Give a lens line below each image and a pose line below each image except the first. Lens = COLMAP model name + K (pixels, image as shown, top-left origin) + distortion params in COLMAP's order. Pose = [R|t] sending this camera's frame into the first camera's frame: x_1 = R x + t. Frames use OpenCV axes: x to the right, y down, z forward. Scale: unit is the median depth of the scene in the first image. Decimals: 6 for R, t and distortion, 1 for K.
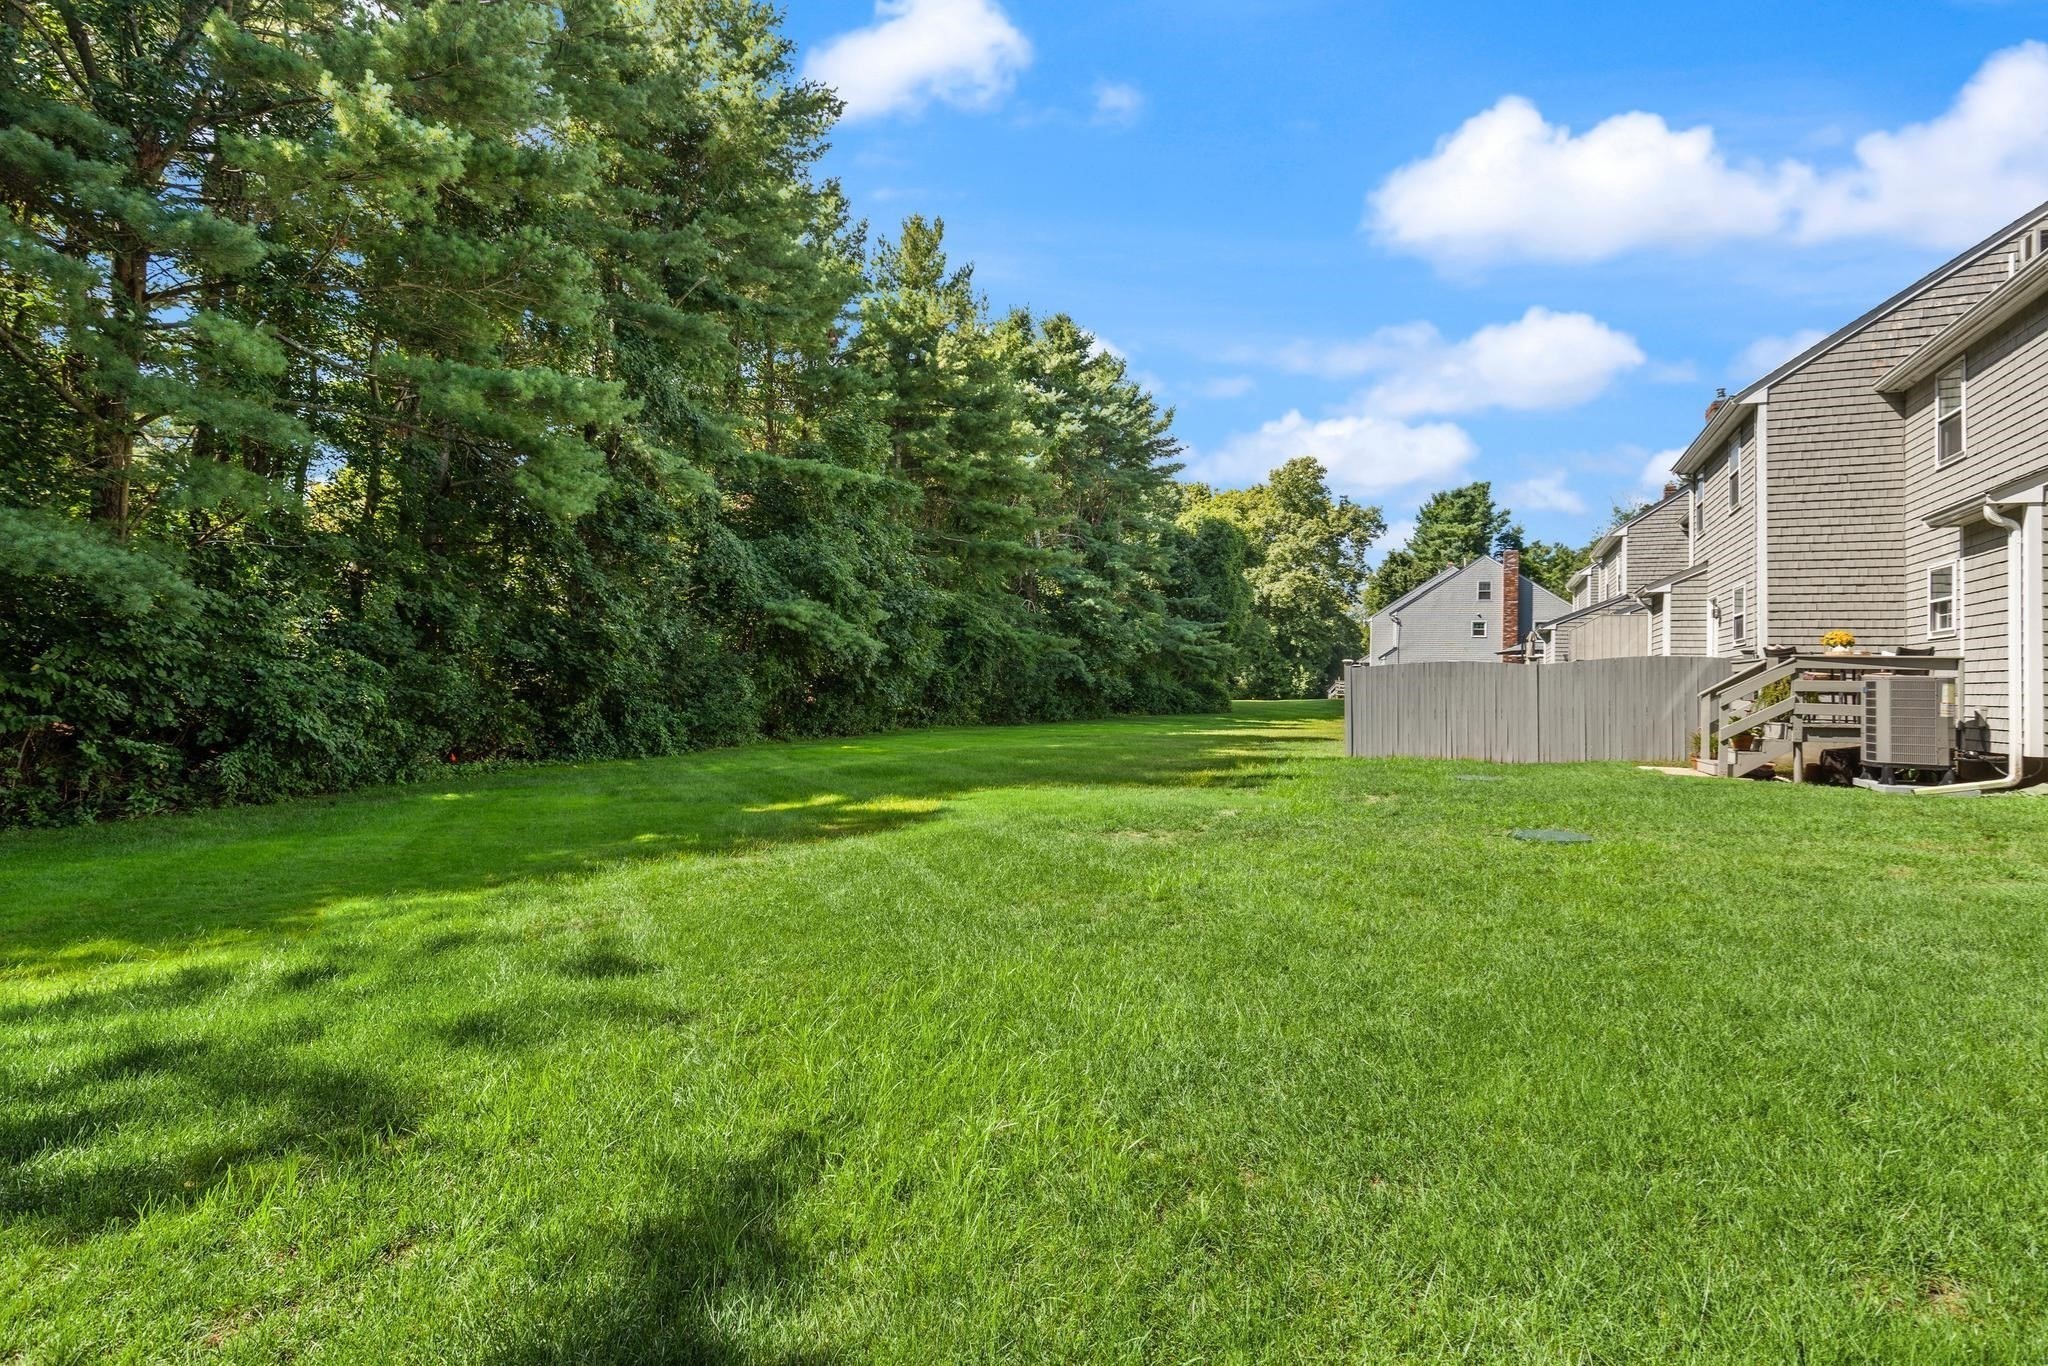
lens RADIAL K [[1046.2, 0, 1025.4], [0, 1046.2, 681.9], [0, 0, 1]] dist [-0.001910, 0.000023]
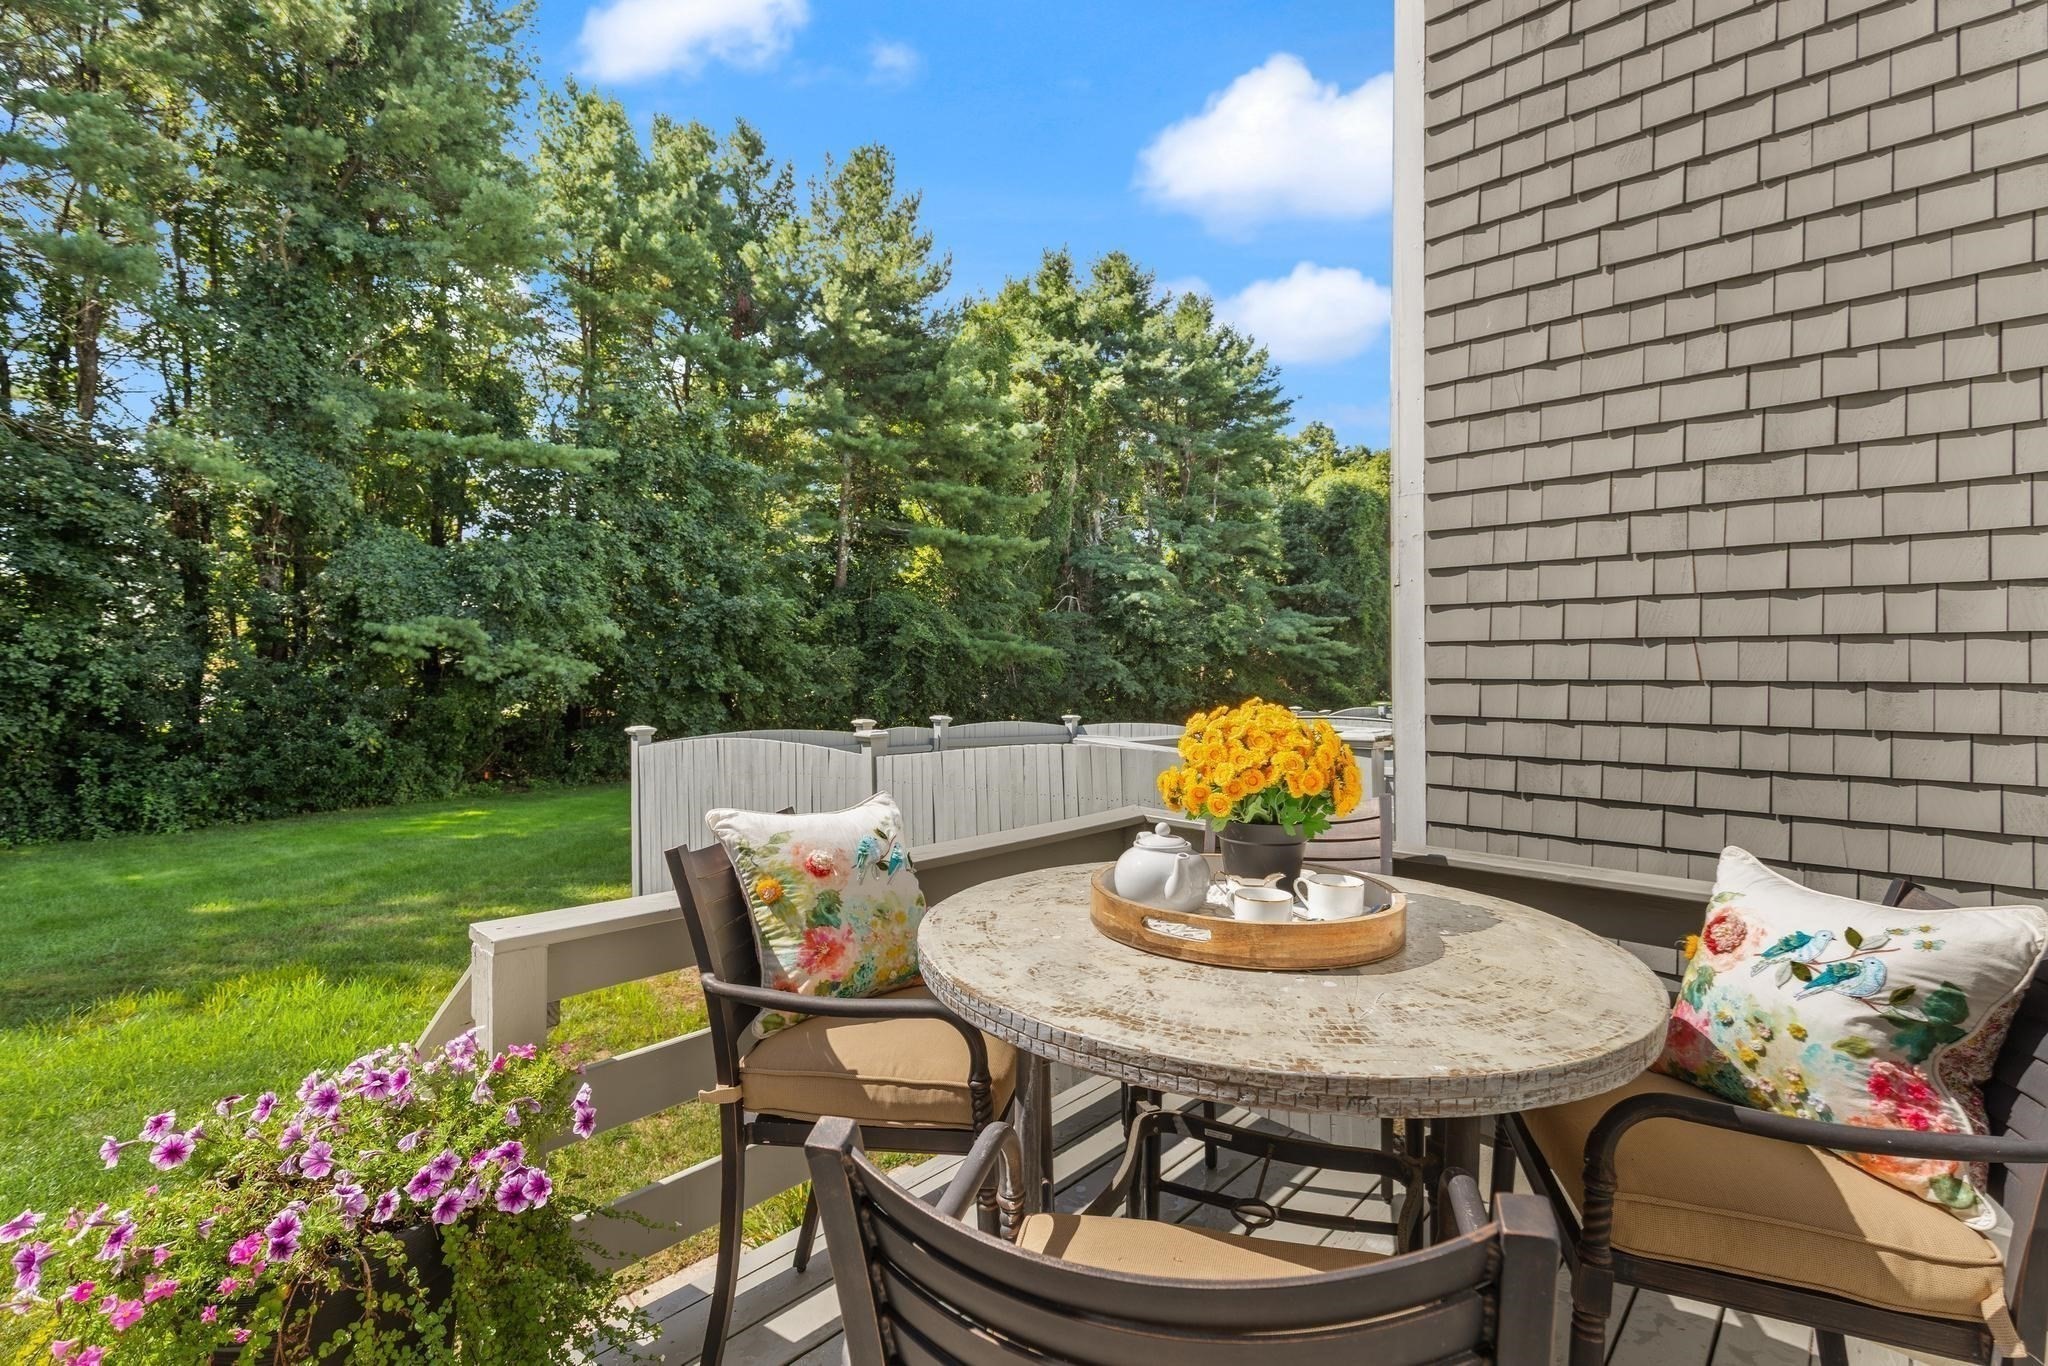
lens RADIAL K [[944.9, 0, 1024.1], [0, 944.9, 683.4], [0, 0, 1]] dist [0.003692, 0.000344]
pose [[0.929639, -0.006305, -0.368418, 0.254599], [0.010942, 0.999885, 0.010499, -0.016546], [0.368309, -0.013791, 0.929601, 0.279158]]
